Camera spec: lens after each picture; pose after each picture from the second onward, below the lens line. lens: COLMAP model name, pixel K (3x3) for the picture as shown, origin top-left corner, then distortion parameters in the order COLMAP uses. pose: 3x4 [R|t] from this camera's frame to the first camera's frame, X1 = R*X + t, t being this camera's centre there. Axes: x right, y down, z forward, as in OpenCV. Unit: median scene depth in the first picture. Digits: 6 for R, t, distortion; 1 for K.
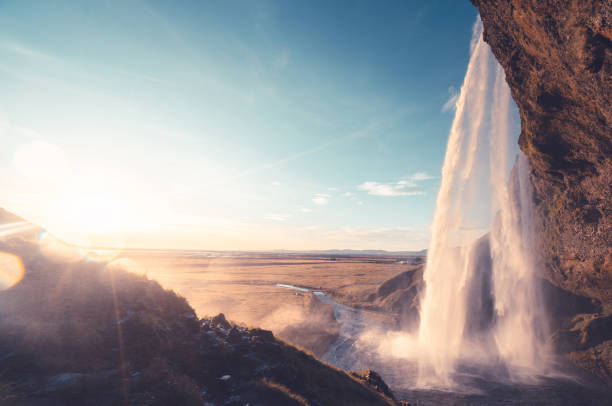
lens RADIAL K [[288.3, 0, 311.0], [0, 288.3, 215.4], [0, 0, 1]] dist [-0.000267, -0.003669]
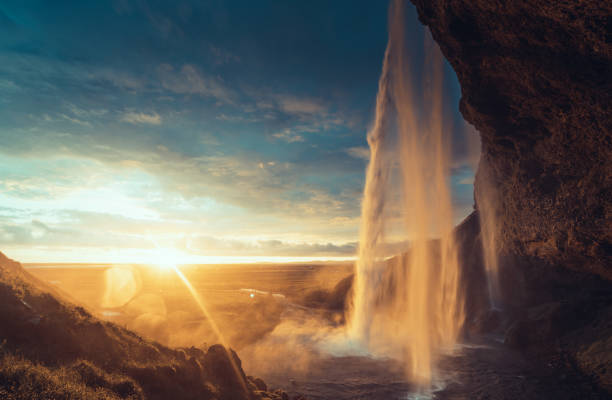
lens RADIAL K [[282.2, 0, 288.3], [0, 282.2, 221.0], [0, 0, 1]] dist [0.002235, -0.002919]
pose [[0.998471, -0.037106, -0.040971, 0.219657], [0.035569, 0.998659, -0.037616, 0.110122], [0.042311, 0.036101, 0.998452, 0.118441]]
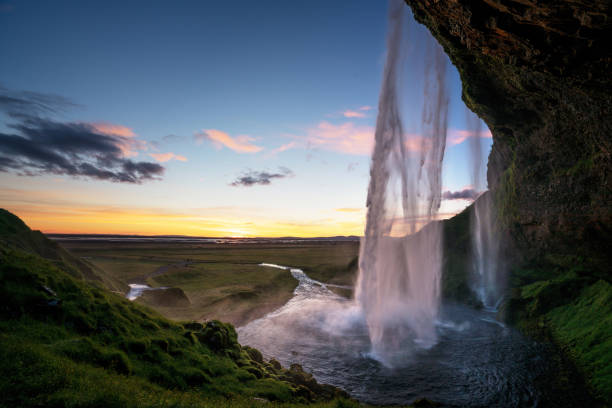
lens RADIAL K [[273.8, 0, 306.5], [0, 273.8, 209.5], [0, 0, 1]] dist [-0.021318, 0.001755]
pose [[0.997082, -0.030374, -0.070028, 0.276207], [0.030920, 0.999499, 0.006715, 0.087511], [0.069789, -0.008861, 0.997522, 0.086576]]
